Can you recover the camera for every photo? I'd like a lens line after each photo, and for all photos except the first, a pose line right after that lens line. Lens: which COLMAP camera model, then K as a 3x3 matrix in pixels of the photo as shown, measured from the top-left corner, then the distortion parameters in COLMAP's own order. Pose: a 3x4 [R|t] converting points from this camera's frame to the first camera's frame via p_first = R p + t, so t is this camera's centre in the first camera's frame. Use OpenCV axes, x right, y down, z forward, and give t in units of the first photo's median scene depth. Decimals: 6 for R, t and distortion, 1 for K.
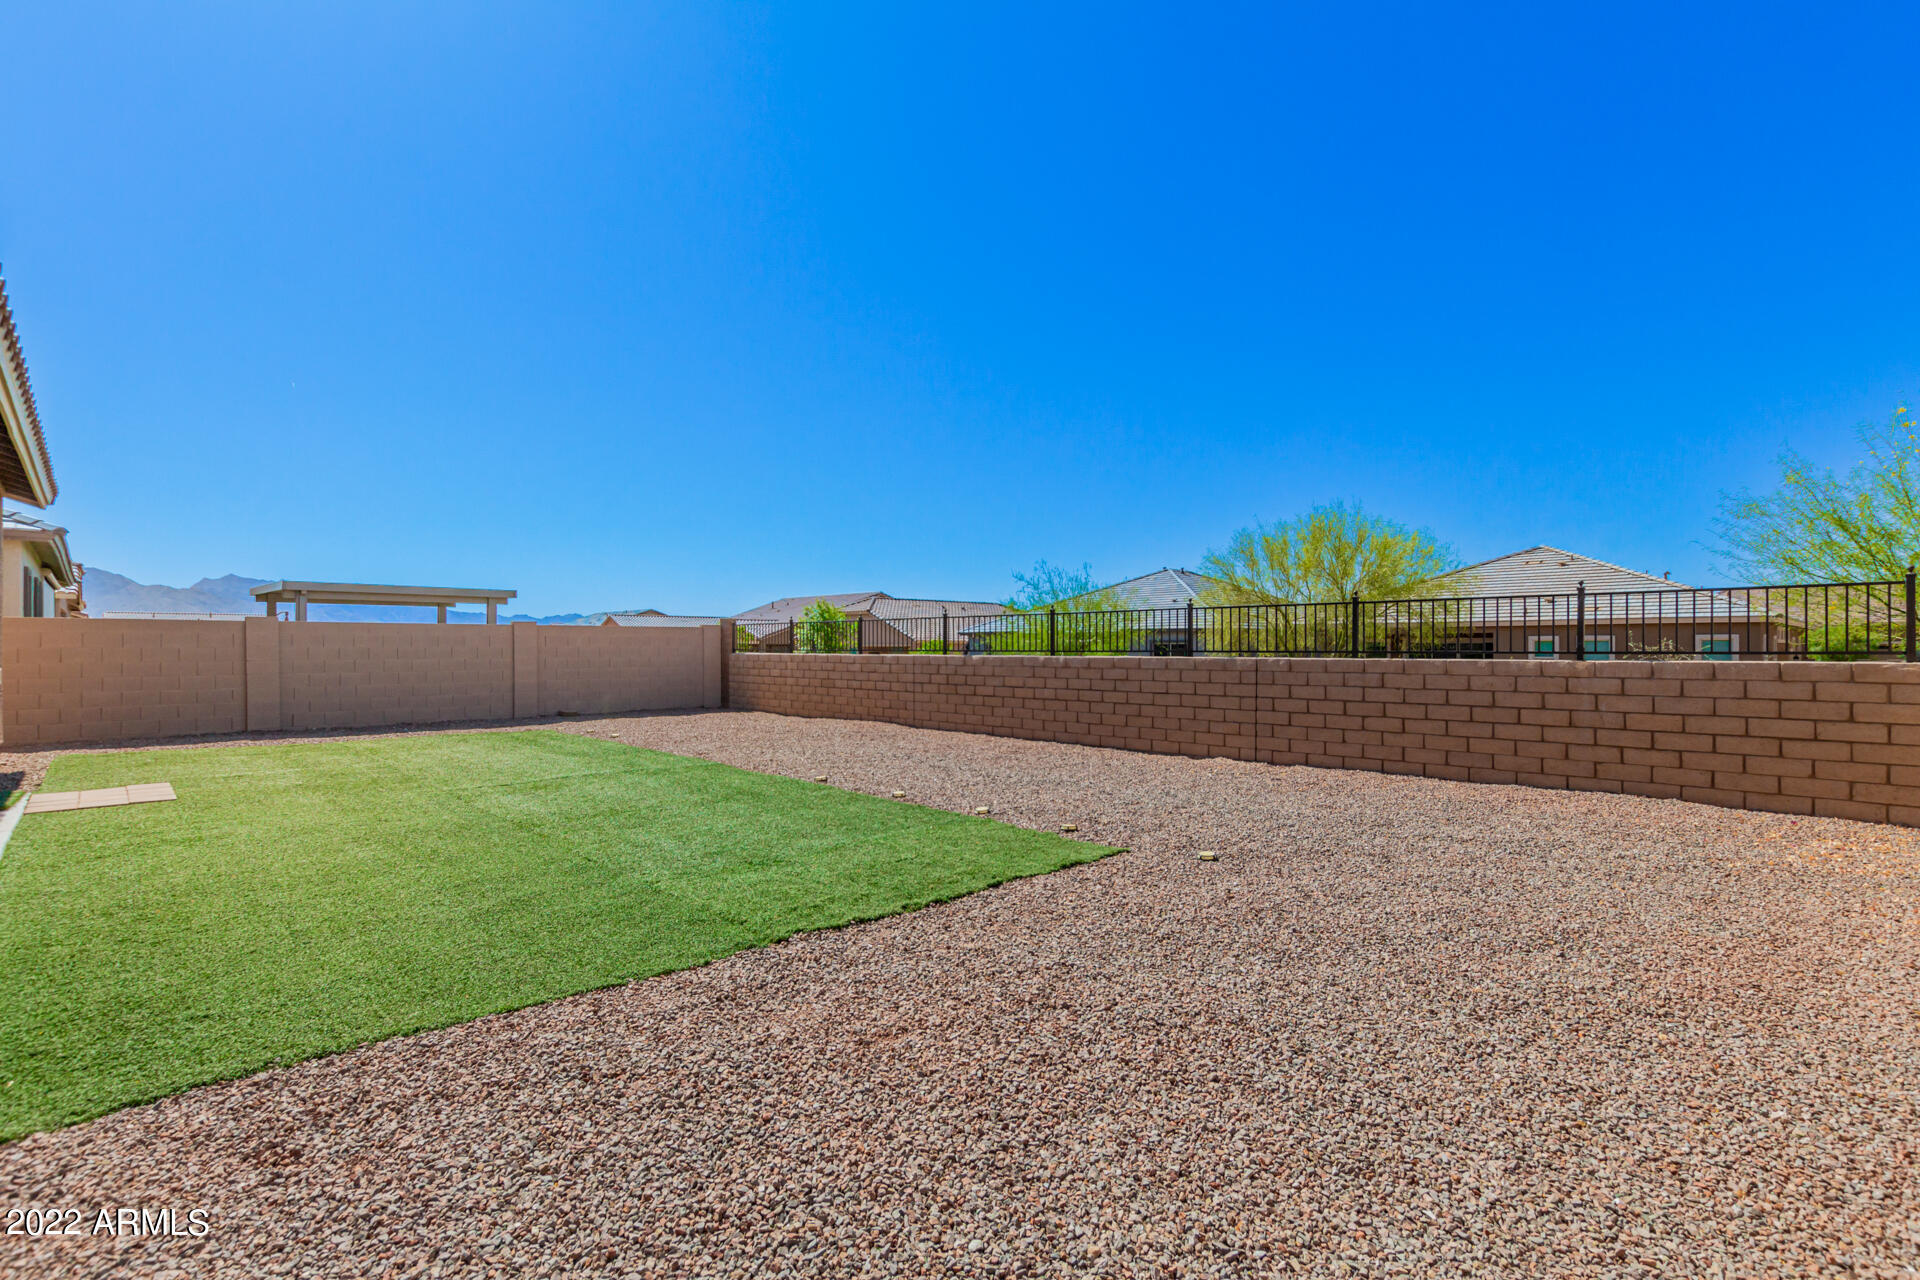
lens RADIAL K [[886.4, 0, 958.2], [0, 886.4, 644.2], [0, 0, 1]] dist [0.002836, -0.000717]
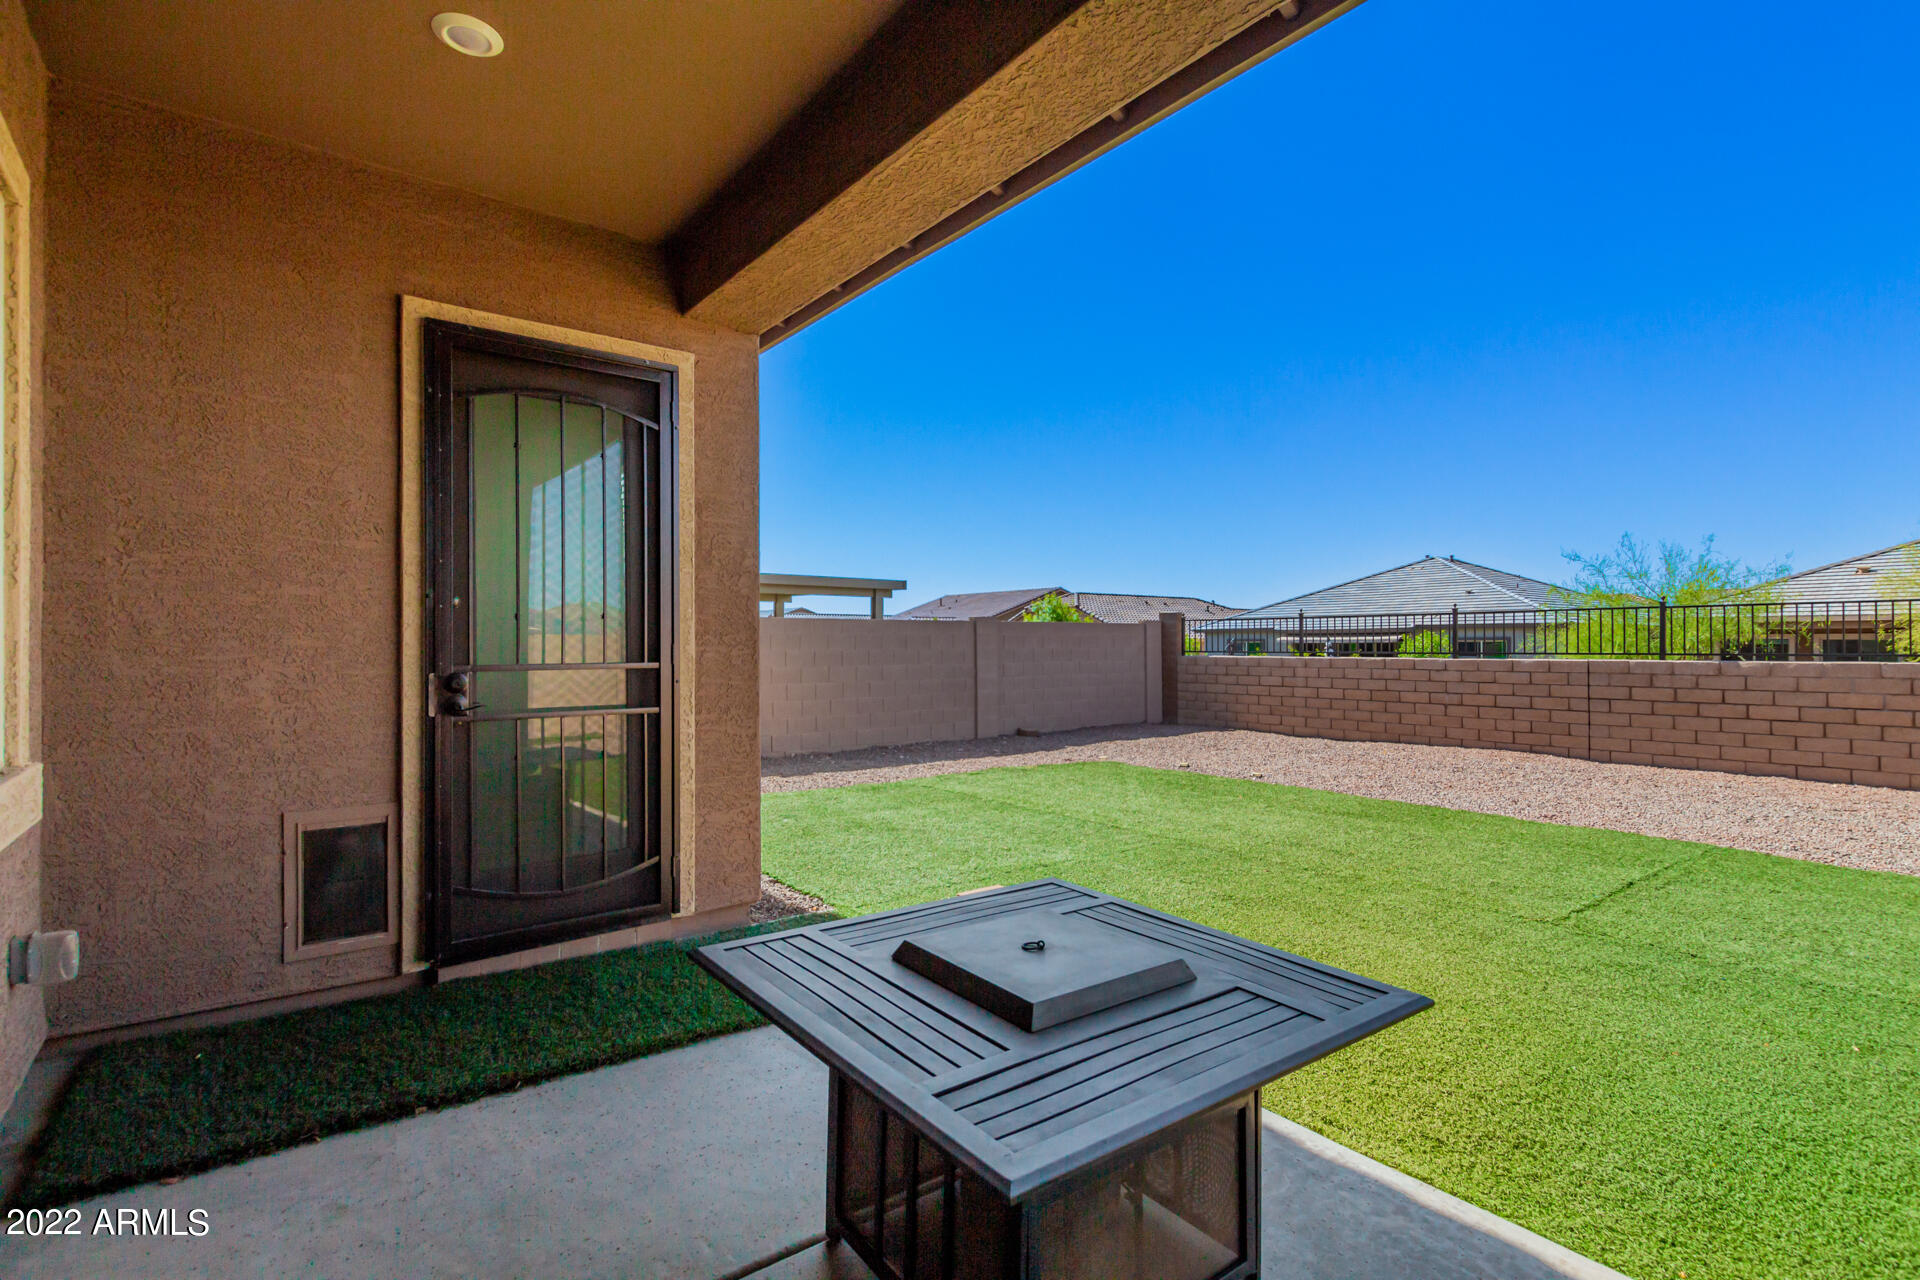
lens RADIAL K [[886.4, 0, 970.3], [0, 886.4, 646.2], [0, 0, 1]] dist [0.002836, -0.000717]
pose [[0.994706, -0.000308, -0.102760, -0.480496], [0.000670, 0.999994, 0.003487, -0.001806], [0.102758, -0.003538, 0.994700, 0.239276]]
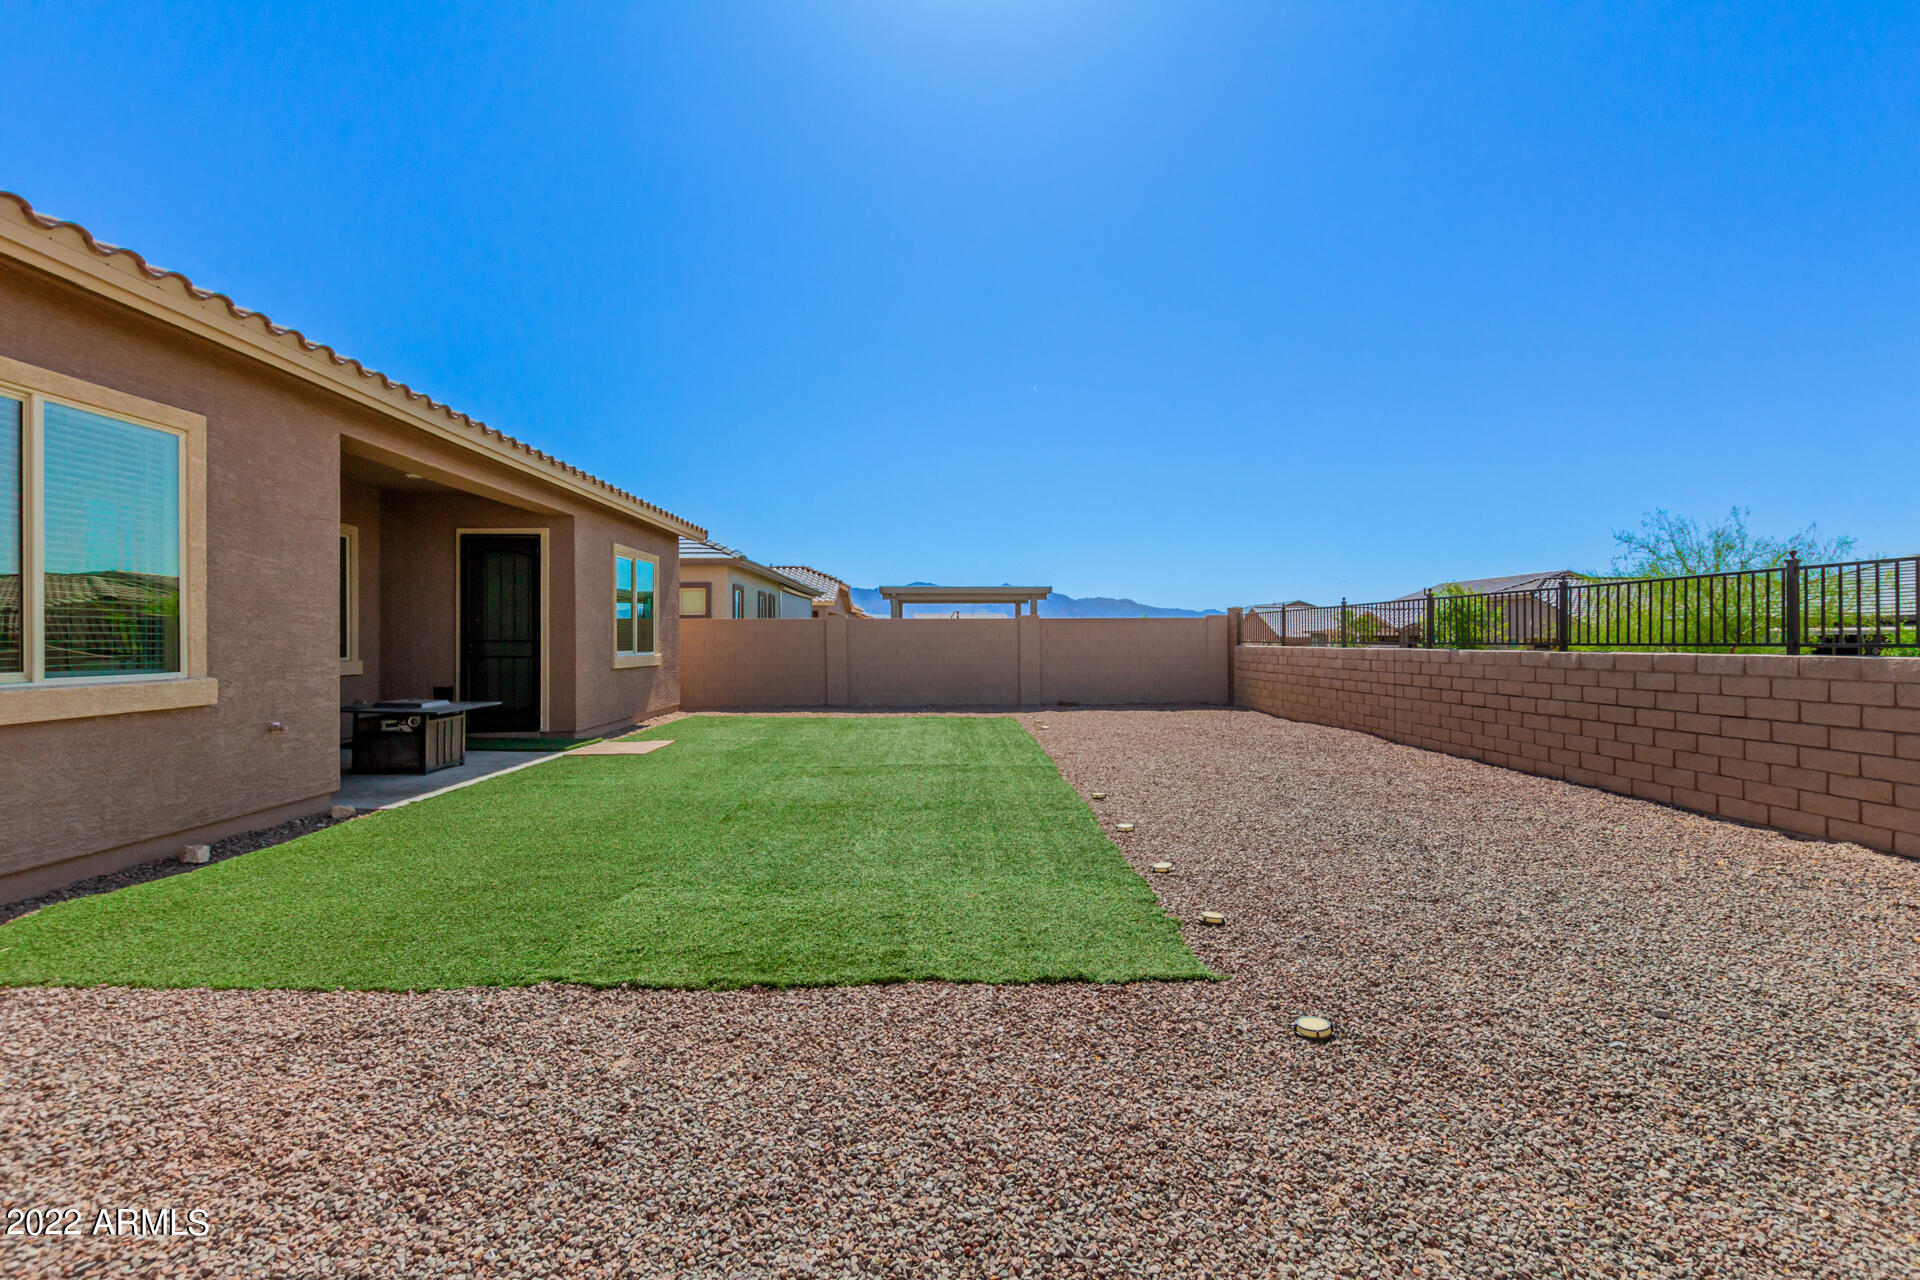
lens RADIAL K [[886.4, 0, 959.3], [0, 886.4, 629.2], [0, 0, 1]] dist [0.002836, -0.000717]
pose [[0.747039, -0.008218, -0.664729, 0.183239], [0.003023, 0.999955, -0.008965, 0.001056], [0.664773, 0.004687, 0.747031, 0.174746]]
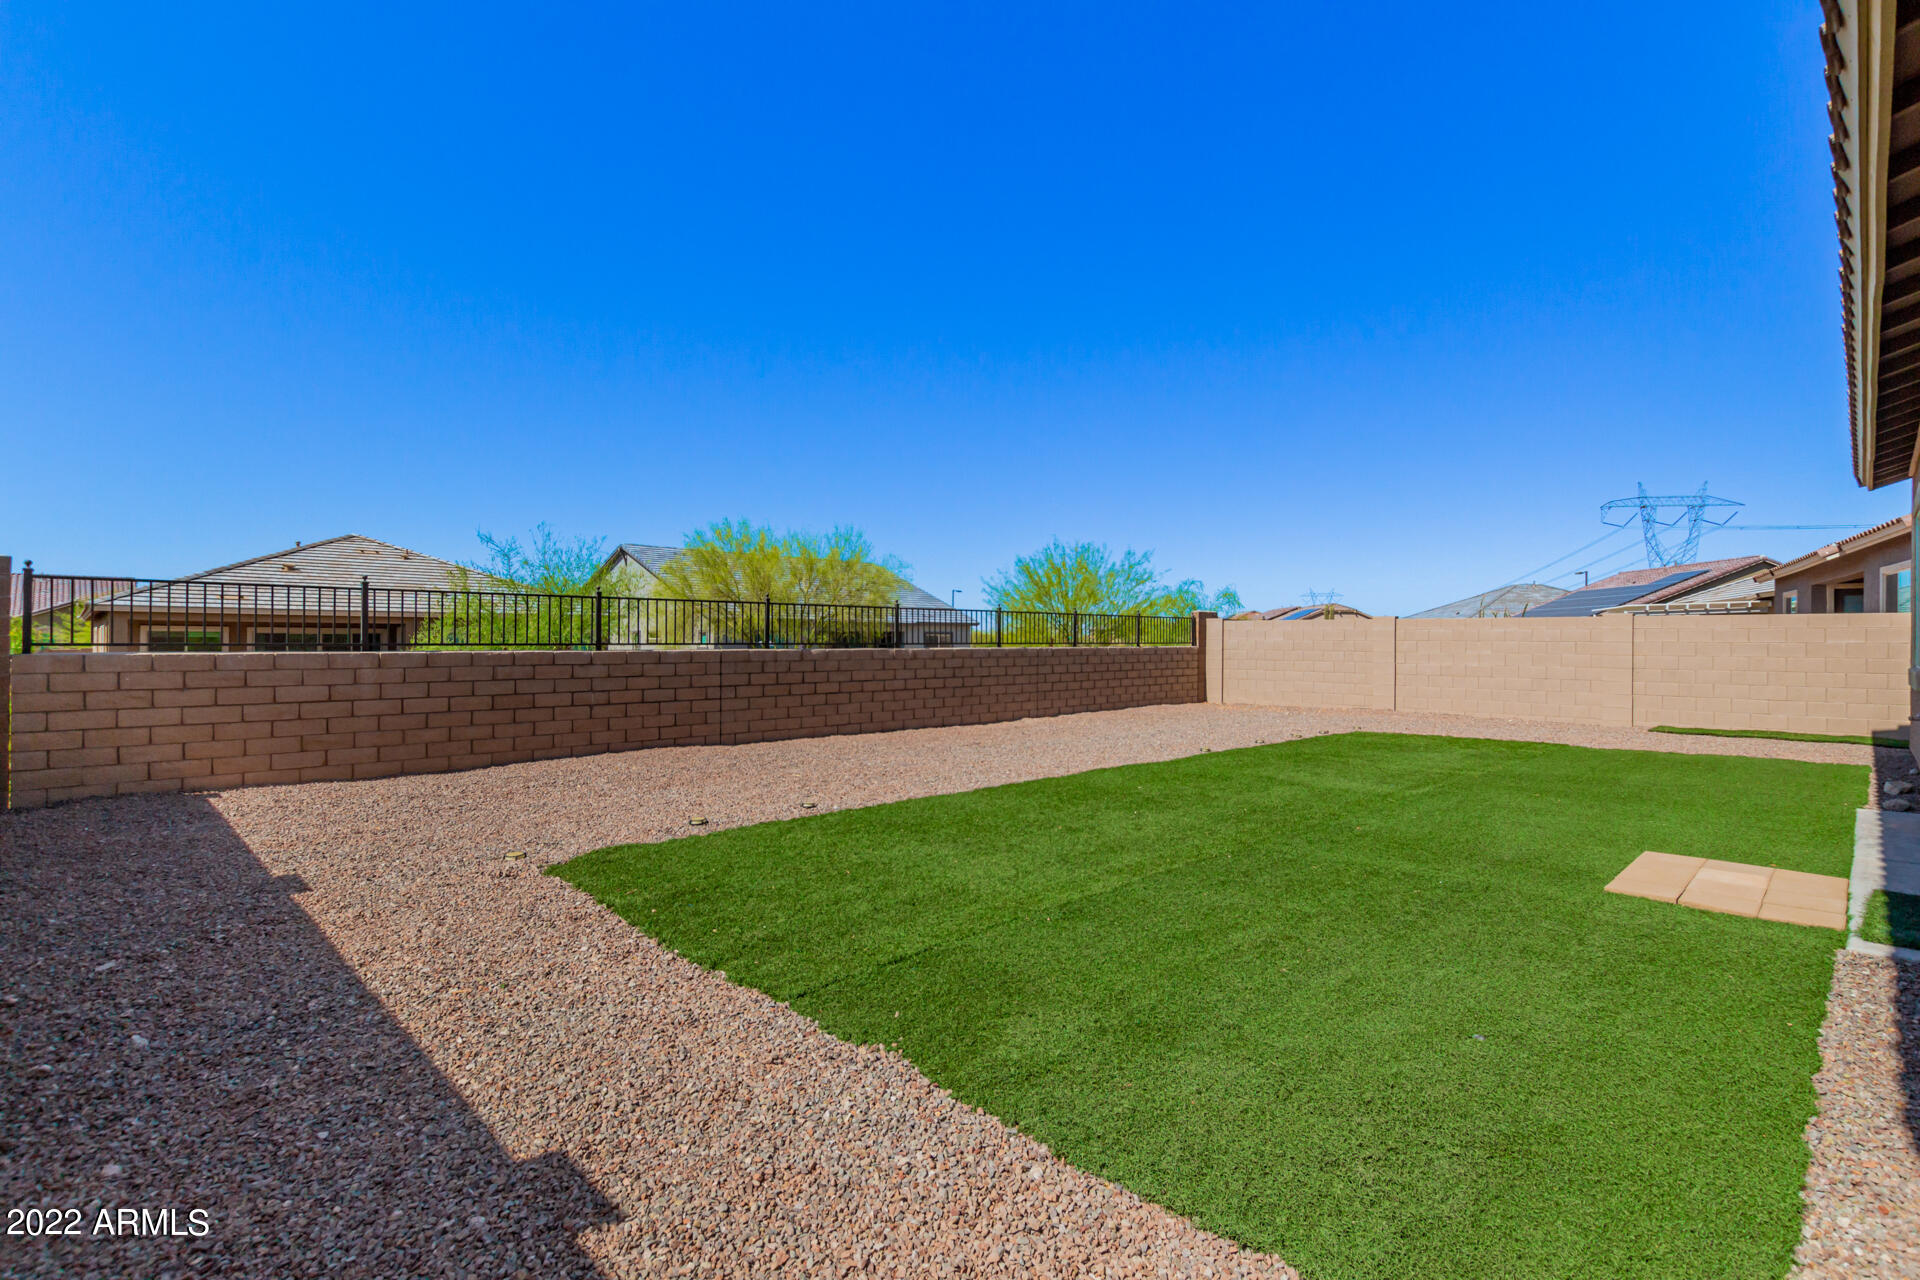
lens RADIAL K [[886.4, 0, 940.7], [0, 886.4, 639.9], [0, 0, 1]] dist [0.002836, -0.000717]
pose [[0.001115, 0.001124, 0.999999, -0.815395], [-0.005746, 0.999983, -0.001117, 0.003572], [-0.999983, -0.005745, 0.001121, 0.823922]]
